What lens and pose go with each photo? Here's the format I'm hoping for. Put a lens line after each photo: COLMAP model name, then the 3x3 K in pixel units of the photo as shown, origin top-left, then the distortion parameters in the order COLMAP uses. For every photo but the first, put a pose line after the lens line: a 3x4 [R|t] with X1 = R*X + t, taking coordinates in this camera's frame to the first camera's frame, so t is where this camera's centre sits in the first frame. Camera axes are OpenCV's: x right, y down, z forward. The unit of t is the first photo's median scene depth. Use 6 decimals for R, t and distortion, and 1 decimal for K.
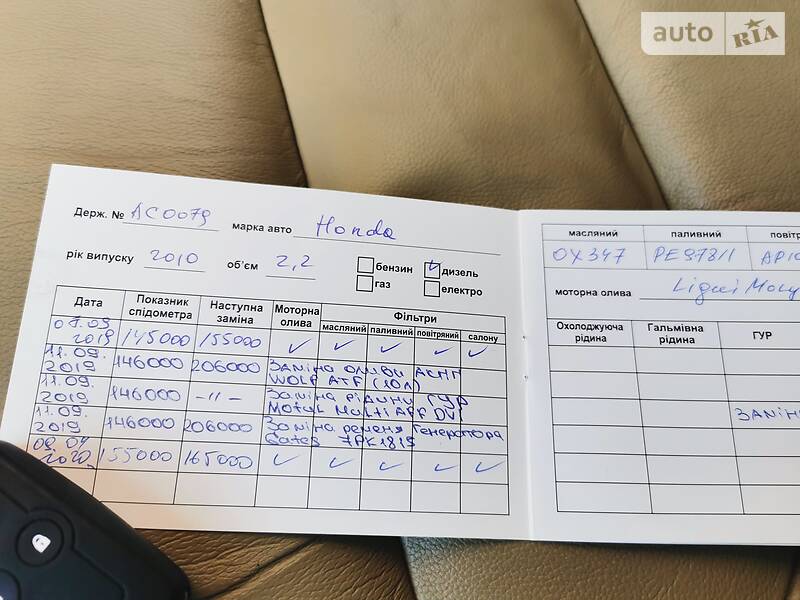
lens RADIAL K [[618.0, 0, 398.5], [0, 618.0, 291.1], [0, 0, 1]] dist [0.062424, -0.095020]
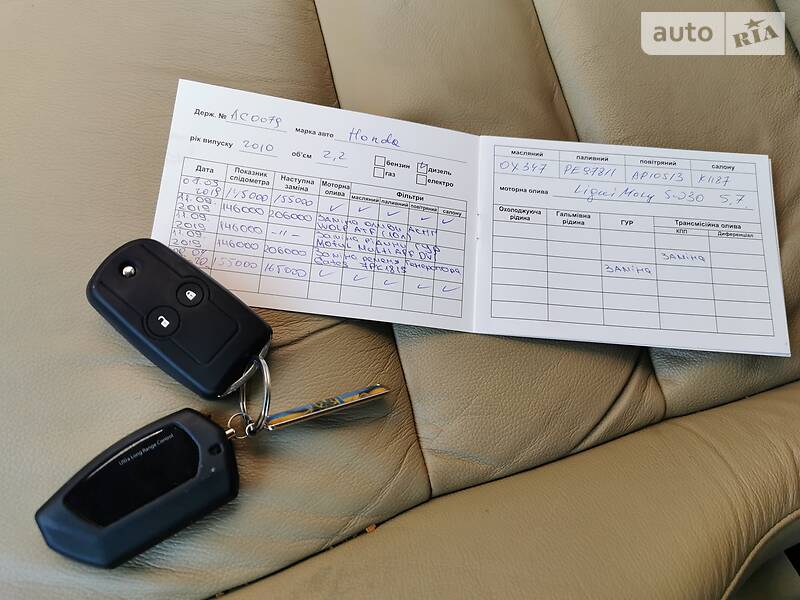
lens RADIAL K [[618.0, 0, 398.5], [0, 618.0, 291.1], [0, 0, 1]] dist [0.062424, -0.095020]
pose [[0.997089, 0.055683, 0.052088, -0.072044], [-0.057117, 0.998017, 0.026462, 0.248084], [-0.050511, -0.029360, 0.998292, -0.584017]]
